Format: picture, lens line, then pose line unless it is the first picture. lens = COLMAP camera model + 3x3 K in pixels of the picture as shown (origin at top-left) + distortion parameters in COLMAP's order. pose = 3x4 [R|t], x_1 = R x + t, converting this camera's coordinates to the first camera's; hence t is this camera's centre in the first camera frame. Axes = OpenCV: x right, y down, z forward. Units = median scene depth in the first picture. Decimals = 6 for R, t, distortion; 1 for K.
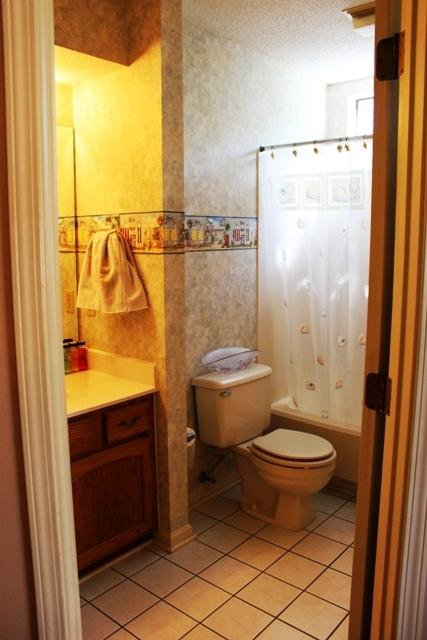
lens RADIAL K [[530.9, 0, 213.5], [0, 530.9, 320.0], [0, 0, 1]] dist [-0.180265, 0.163972]
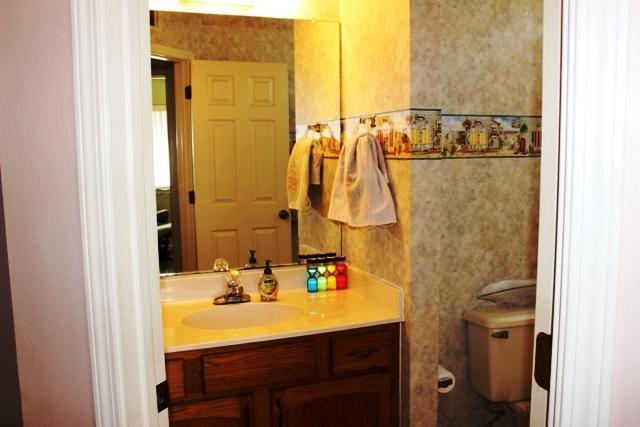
lens RADIAL K [[571.2, 0, 320.0], [0, 571.2, 213.5], [0, 0, 1]] dist [-0.131261, 0.010843]
pose [[0.877256, 0.043025, -0.478091, 0.192135], [-0.062983, 0.997682, -0.025784, -0.005535], [0.475874, 0.052730, 0.877932, 0.122602]]
